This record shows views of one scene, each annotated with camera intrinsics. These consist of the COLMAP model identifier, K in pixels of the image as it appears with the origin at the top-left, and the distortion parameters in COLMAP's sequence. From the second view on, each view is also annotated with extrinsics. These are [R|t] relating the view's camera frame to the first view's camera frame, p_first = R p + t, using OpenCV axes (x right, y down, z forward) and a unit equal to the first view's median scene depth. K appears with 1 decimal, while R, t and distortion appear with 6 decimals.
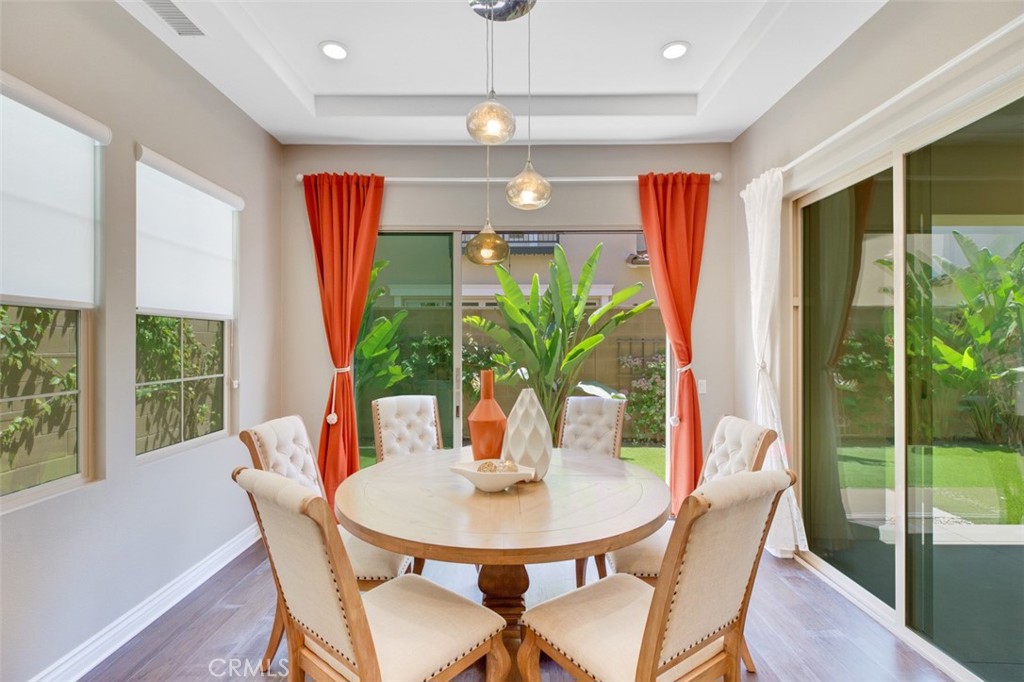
lens RADIAL K [[465.1, 0, 512.0], [0, 465.1, 341.0], [0, 0, 1]] dist [-0.003759, -0.000601]
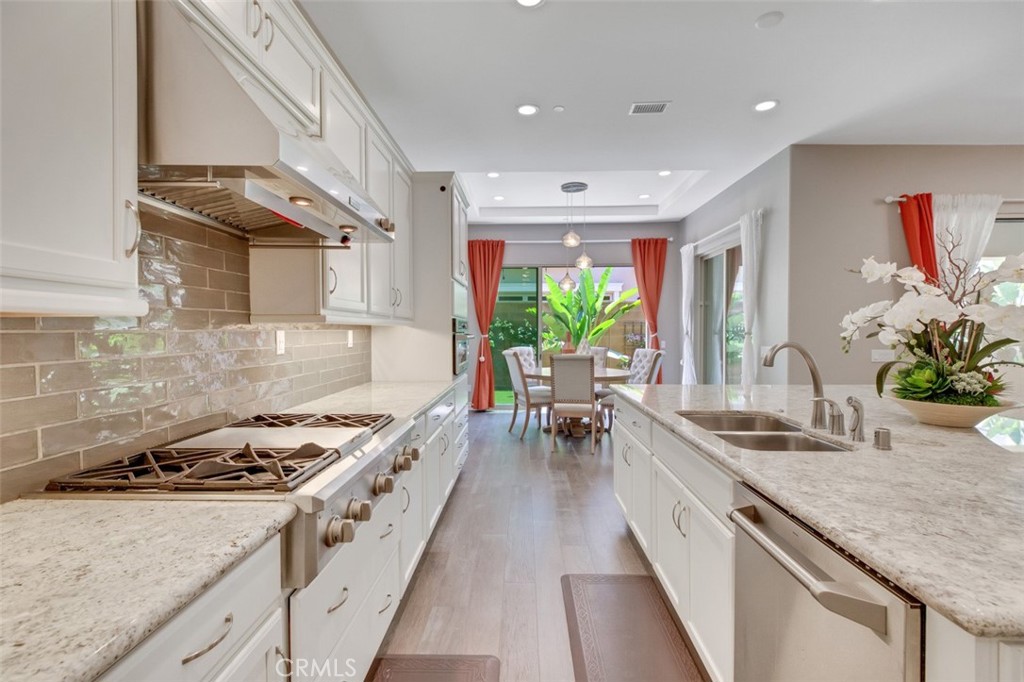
lens RADIAL K [[453.5, 0, 512.6], [0, 453.5, 340.7], [0, 0, 1]] dist [0.002376, -0.000528]
pose [[0.999399, 0.000932, -0.034649, -0.171659], [0.000010, 0.999631, 0.027173, 0.029625], [0.034662, -0.027157, 0.999030, -0.984191]]
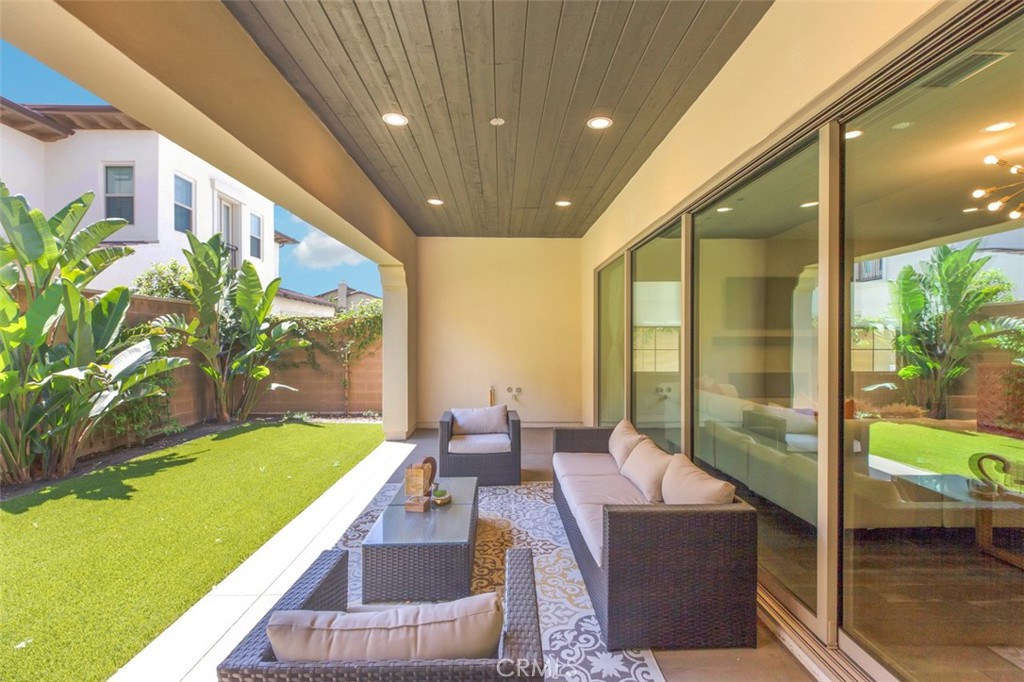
lens RADIAL K [[453.5, 0, 512.6], [0, 453.5, 340.7], [0, 0, 1]] dist [0.002376, -0.000528]
pose [[-0.022067, -0.001746, 0.999755, 0.634195], [-0.001482, 0.999997, 0.001713, 0.017244], [-0.999755, -0.001444, -0.022070, 0.574248]]
